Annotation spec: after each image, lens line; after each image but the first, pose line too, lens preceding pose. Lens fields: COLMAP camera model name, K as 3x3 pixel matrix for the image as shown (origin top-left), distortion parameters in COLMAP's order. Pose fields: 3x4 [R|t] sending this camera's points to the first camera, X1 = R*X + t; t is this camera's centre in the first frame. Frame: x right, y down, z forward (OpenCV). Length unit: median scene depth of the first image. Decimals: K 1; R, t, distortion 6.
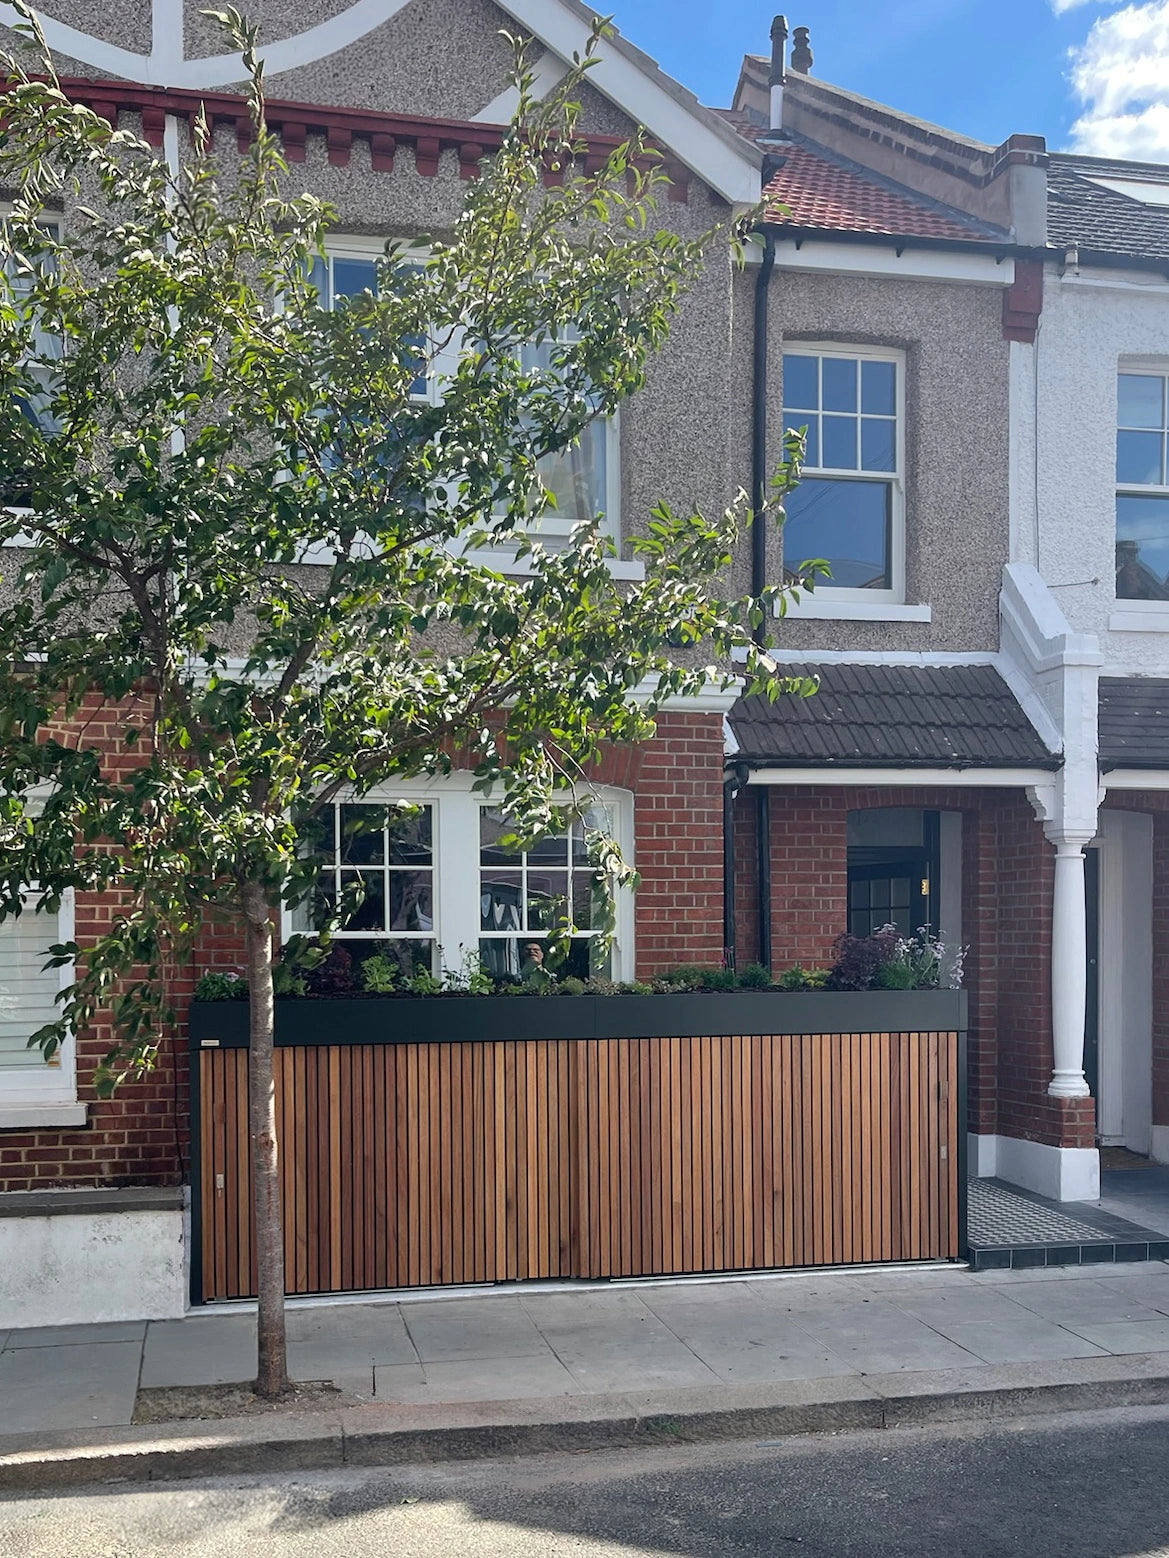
lens RADIAL K [[1681.9, 0, 554.0], [0, 1681.9, 1027.7], [0, 0, 1]] dist [0.028915, -0.020217]
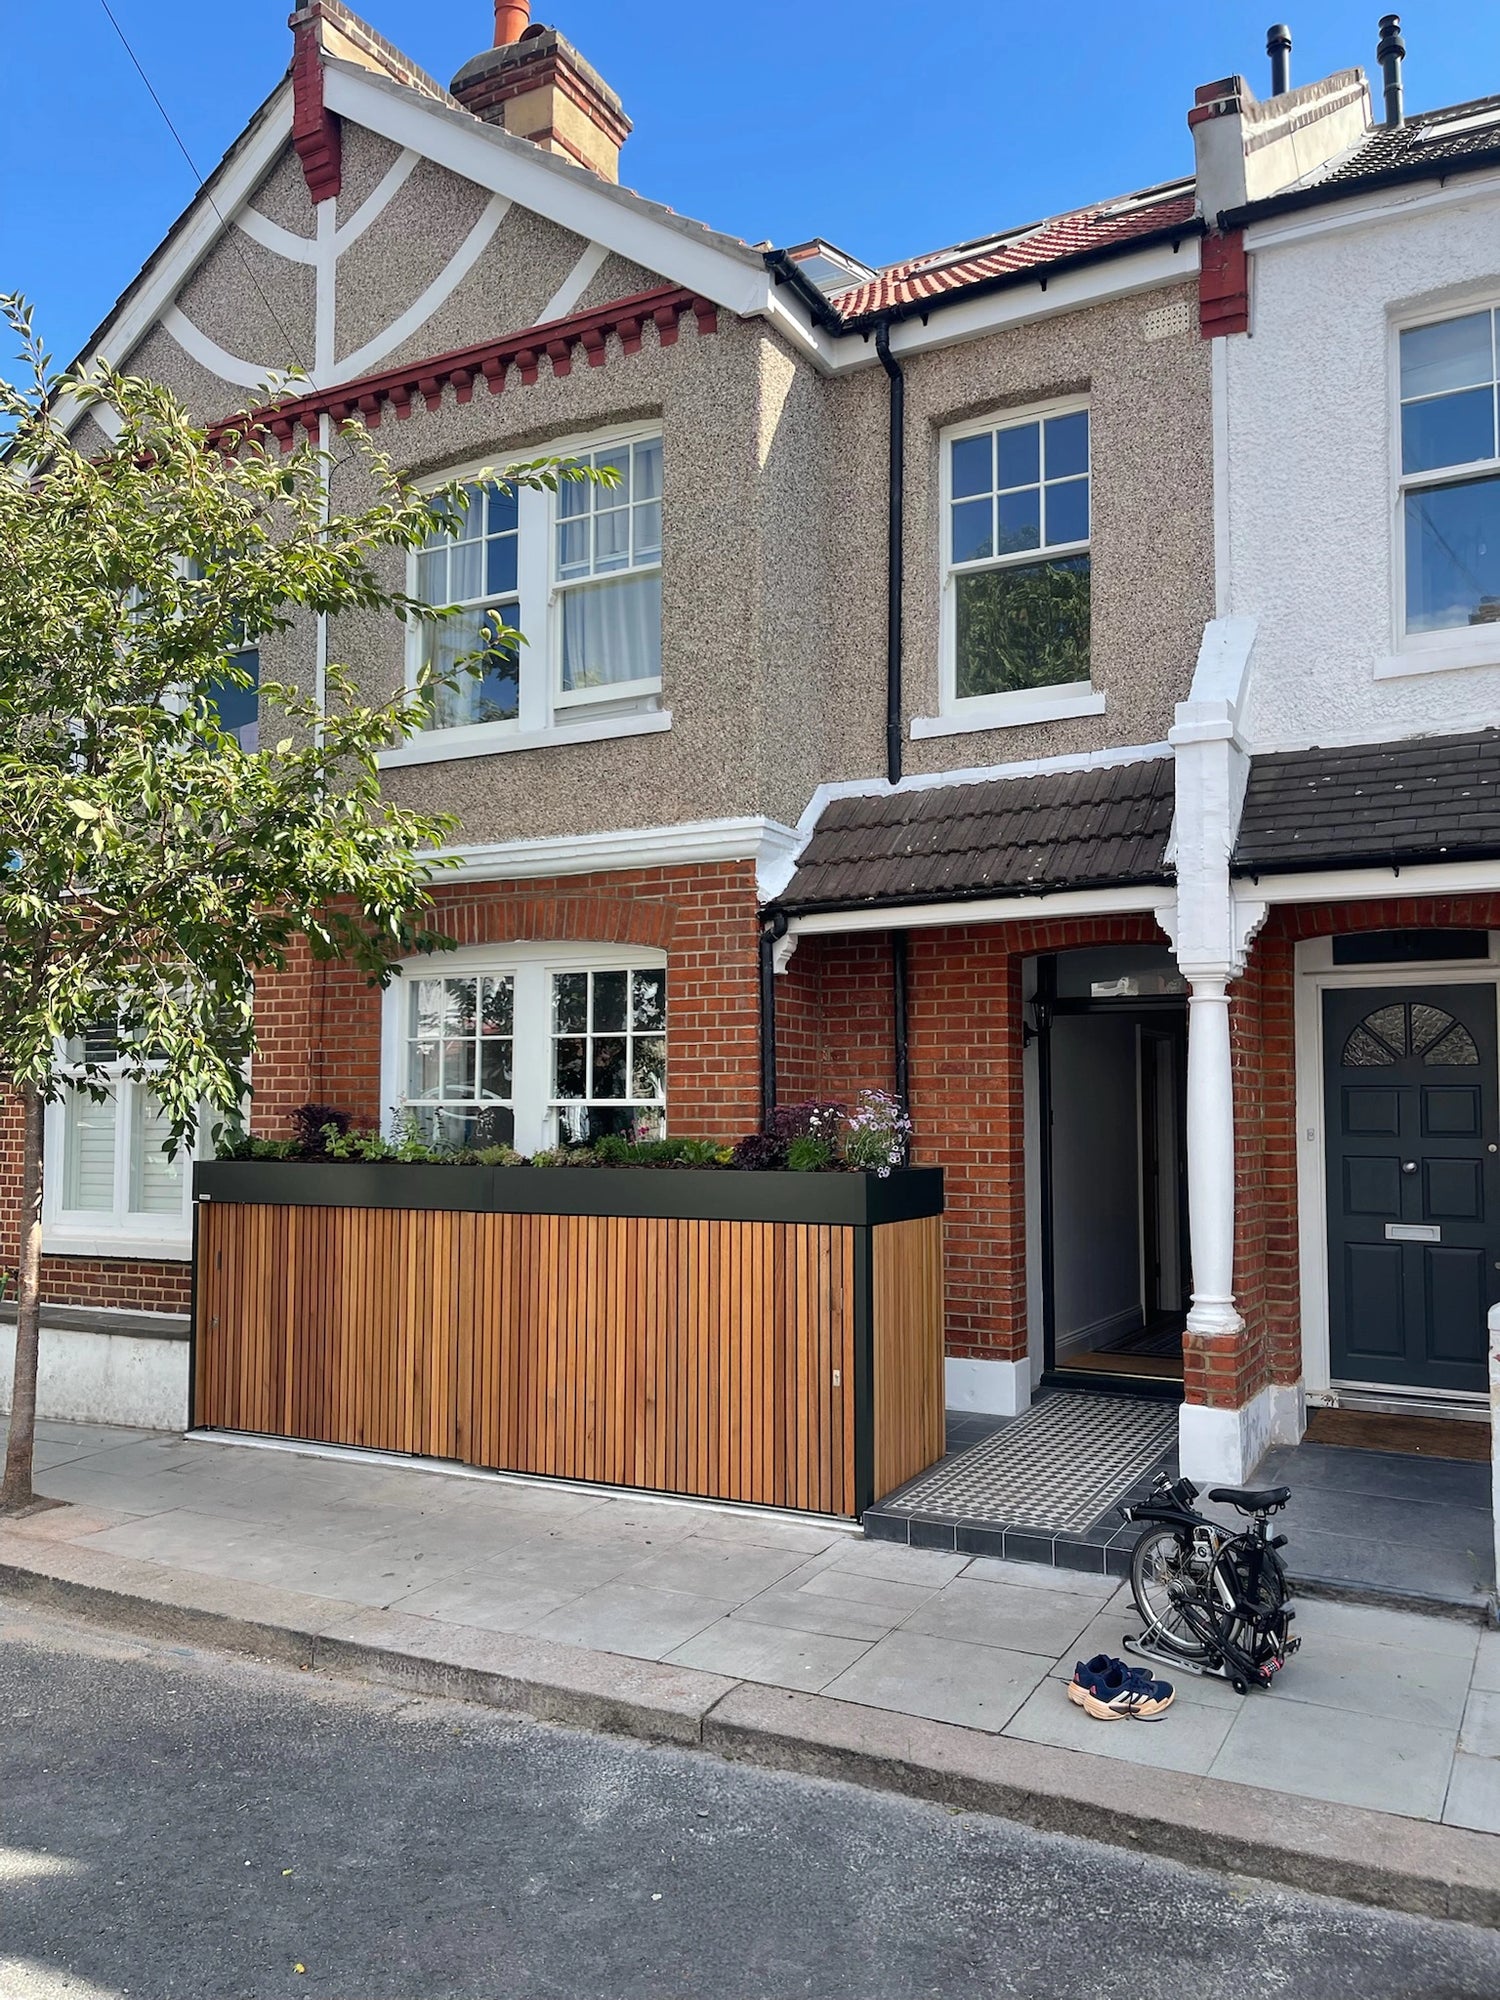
lens RADIAL K [[1610.6, 0, 682.4], [0, 1610.6, 1031.2], [0, 0, 1]] dist [0.031290, -0.003257]
pose [[0.719686, -0.026907, -0.693778, 0.677958], [-0.042472, 0.995671, -0.082673, -0.022071], [0.692999, 0.088965, 0.715428, 0.370823]]
